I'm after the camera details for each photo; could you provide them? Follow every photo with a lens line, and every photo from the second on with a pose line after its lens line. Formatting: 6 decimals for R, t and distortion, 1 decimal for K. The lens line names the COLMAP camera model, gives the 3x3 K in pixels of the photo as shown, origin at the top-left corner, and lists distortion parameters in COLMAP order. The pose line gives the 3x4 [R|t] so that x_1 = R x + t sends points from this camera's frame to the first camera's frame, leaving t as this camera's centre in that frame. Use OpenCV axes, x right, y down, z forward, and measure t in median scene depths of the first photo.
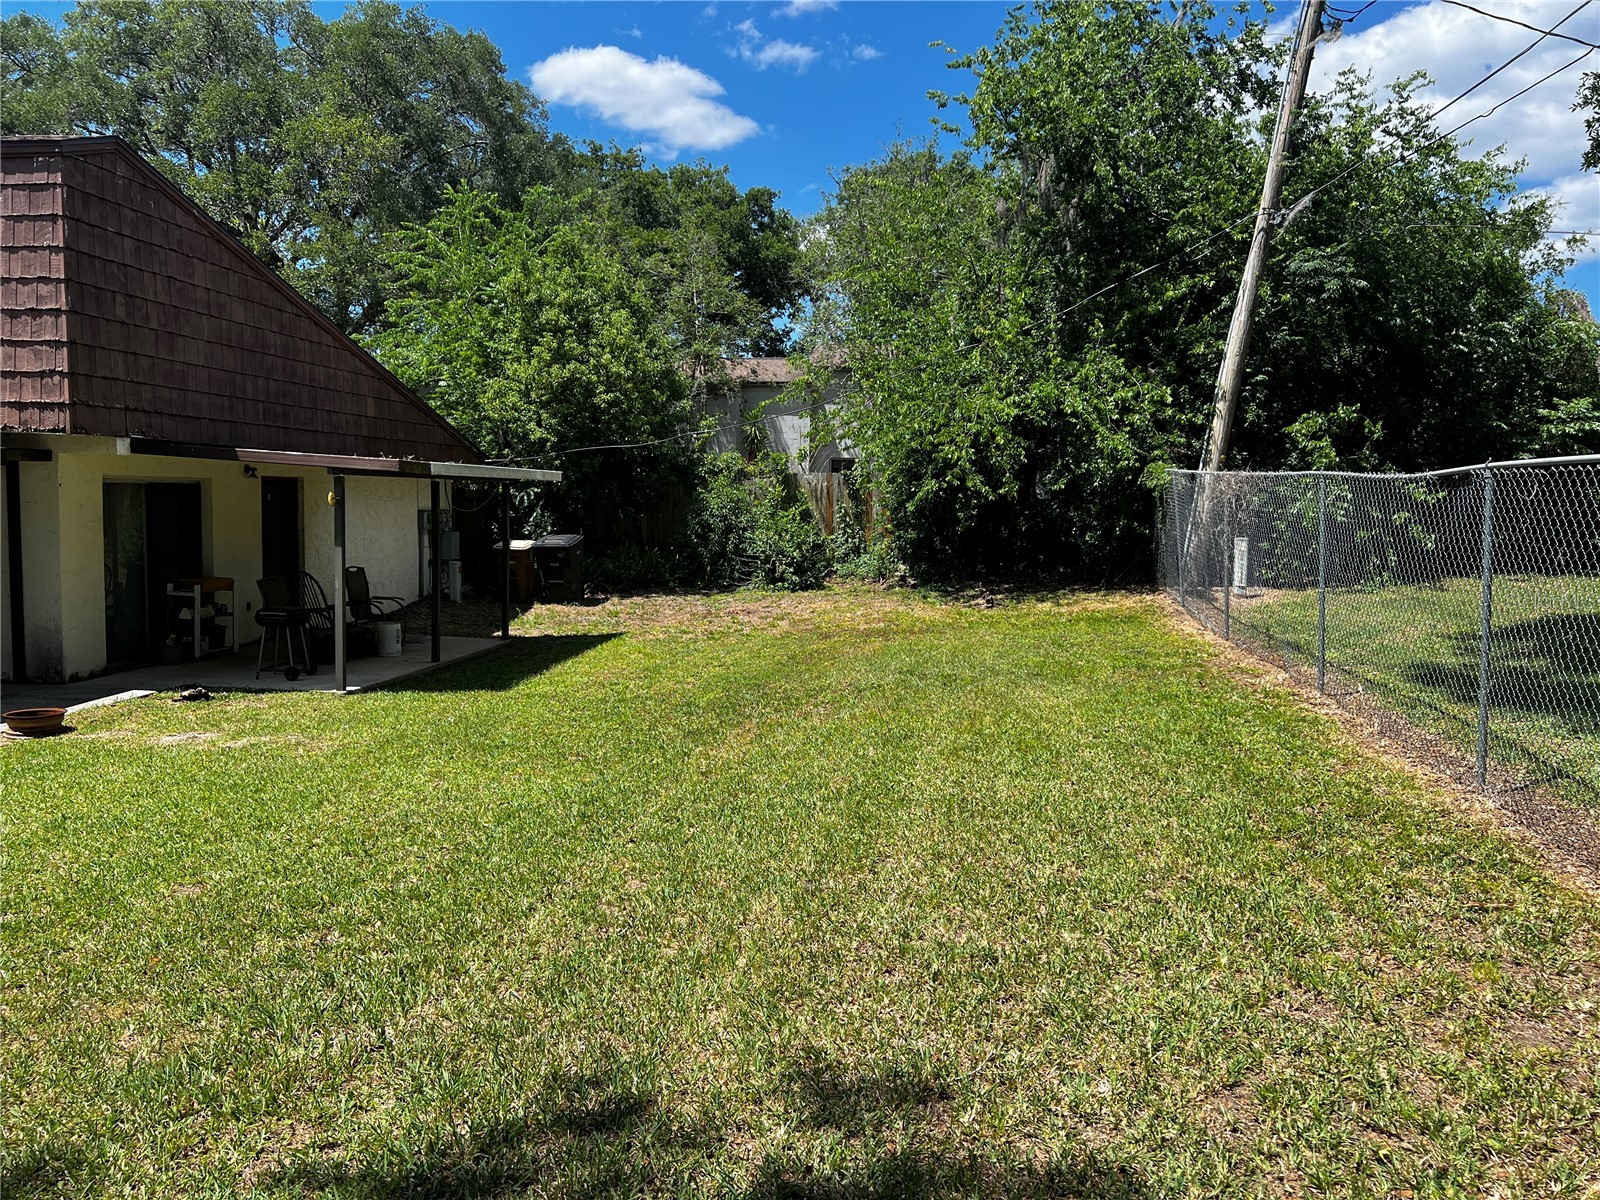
lens RADIAL K [[1201.3, 0, 801.2], [0, 1201.3, 599.0], [0, 0, 1]] dist [0.007868, -0.002241]
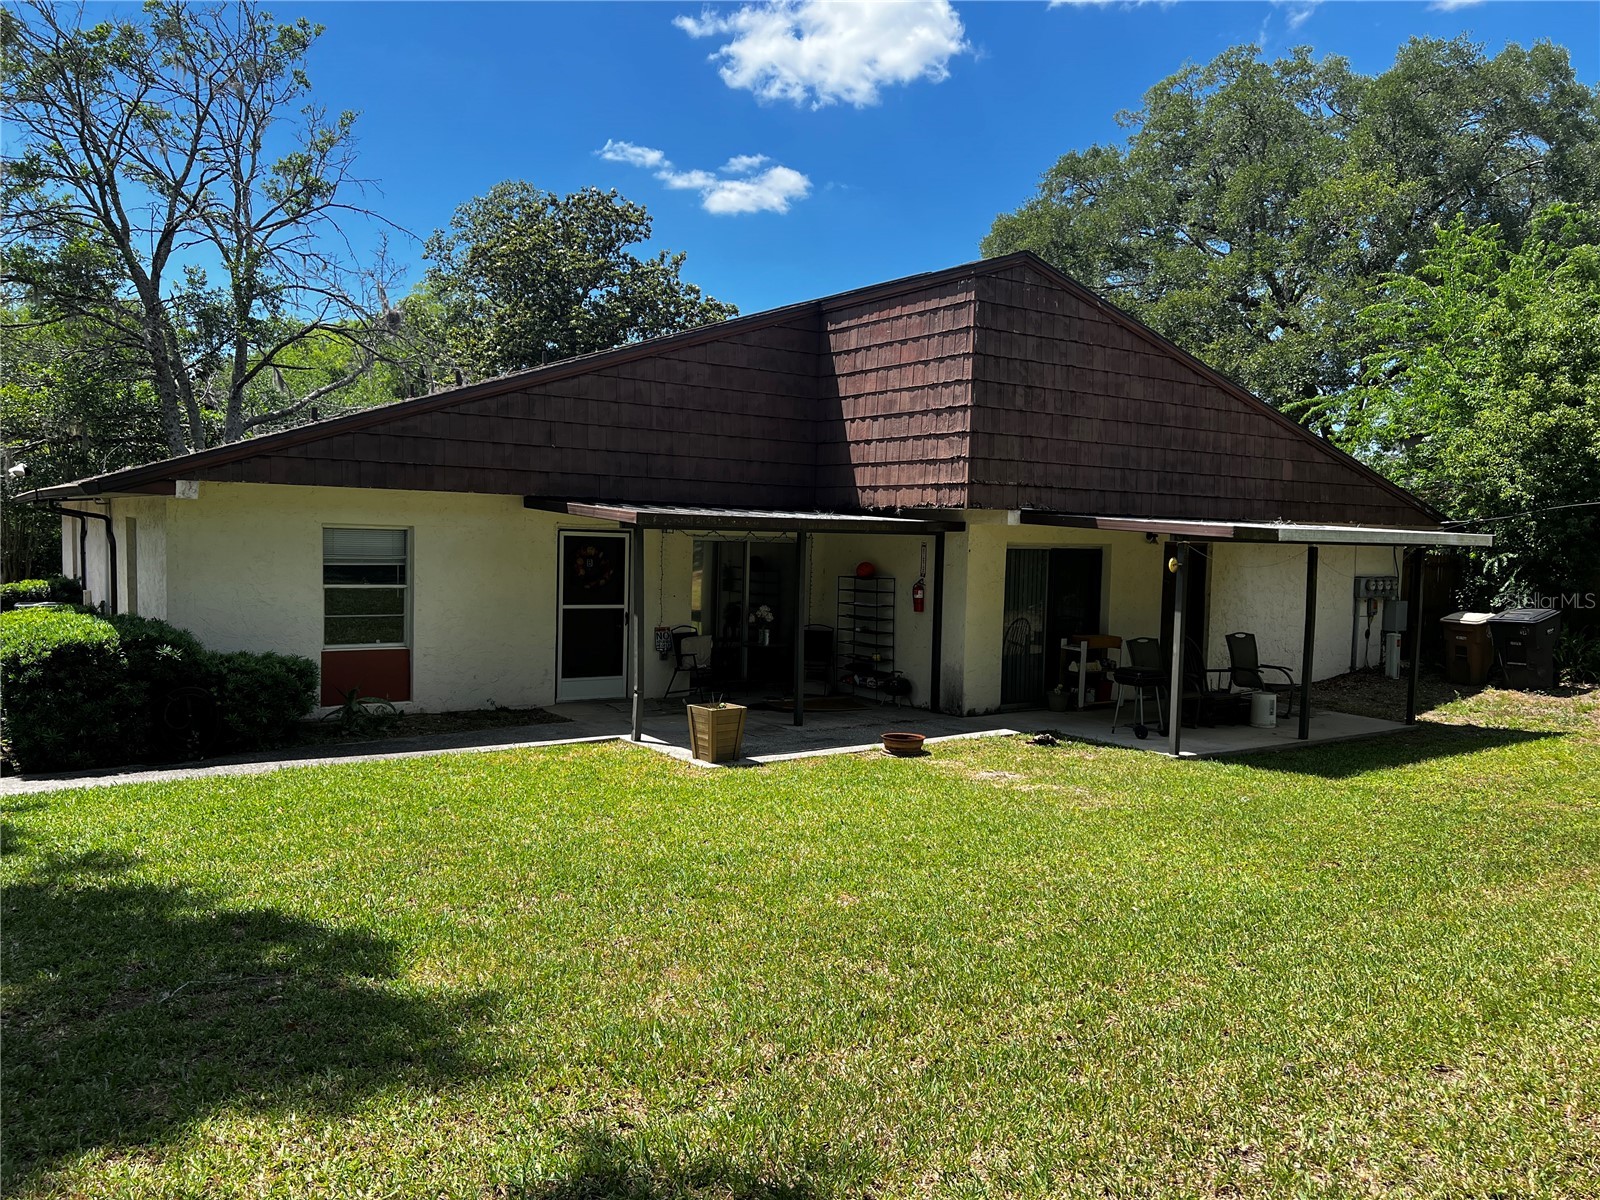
lens RADIAL K [[1178.0, 0, 772.0], [0, 1178.0, 621.3], [0, 0, 1]] dist [0.060989, -0.099604]
pose [[0.651928, 0.049220, -0.756682, 0.139713], [-0.073515, 0.997293, 0.001533, -0.011616], [0.754709, 0.054628, 0.653781, 0.083568]]
